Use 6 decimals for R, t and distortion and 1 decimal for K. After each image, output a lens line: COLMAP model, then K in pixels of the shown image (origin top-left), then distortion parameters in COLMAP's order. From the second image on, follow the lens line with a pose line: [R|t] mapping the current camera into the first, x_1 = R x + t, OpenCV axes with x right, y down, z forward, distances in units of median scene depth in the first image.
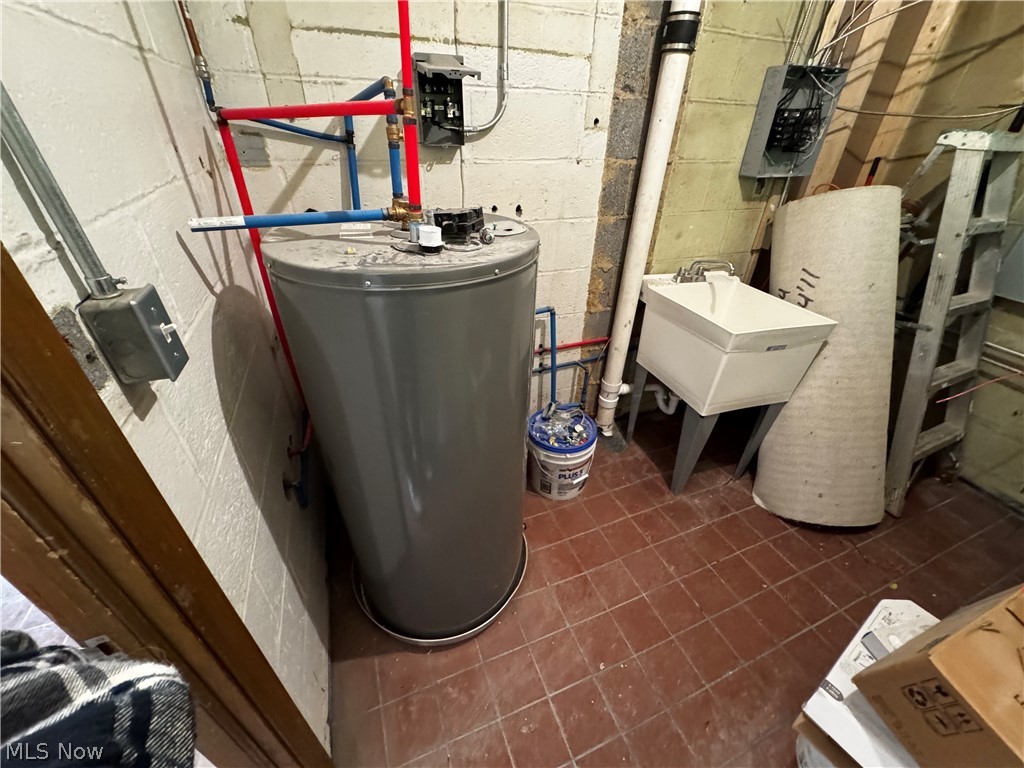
lens RADIAL K [[406.6, 0, 511.2], [0, 406.6, 384.7], [0, 0, 1]] dist [-0.002580, 0.000152]
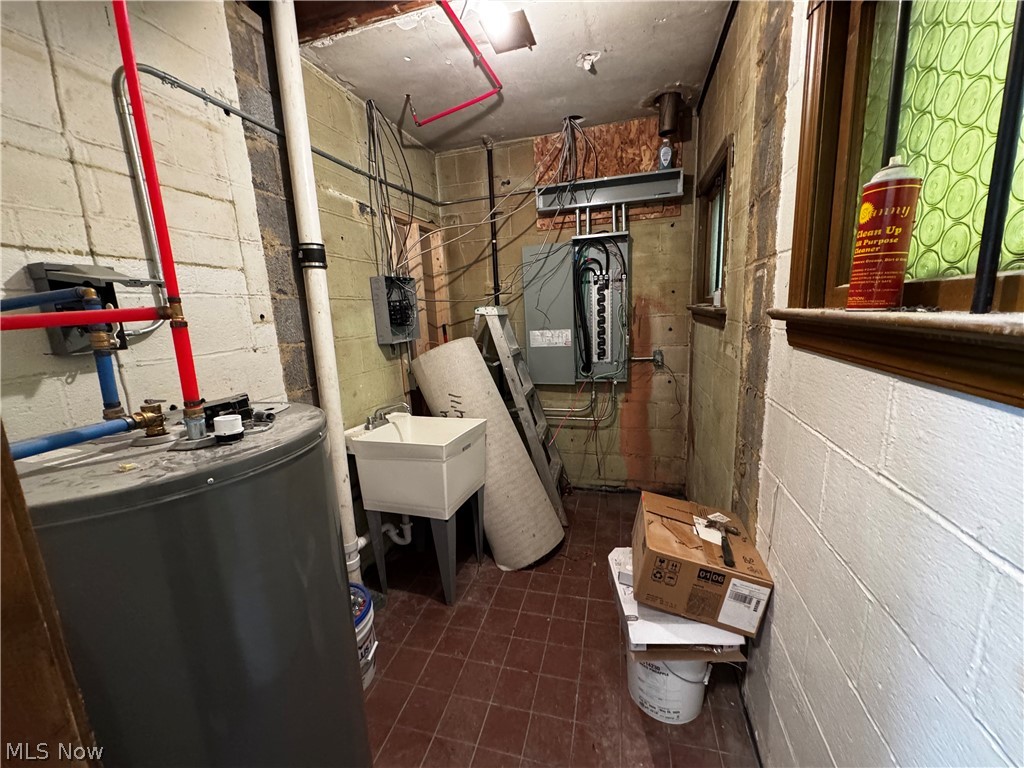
lens RADIAL K [[406.6, 0, 511.2], [0, 406.6, 384.7], [0, 0, 1]] dist [-0.002580, 0.000152]
pose [[0.601611, -0.197463, 0.773997, -0.246588], [0.481446, 0.862824, -0.154093, 0.009559], [-0.637396, 0.465342, 0.614153, -0.025846]]
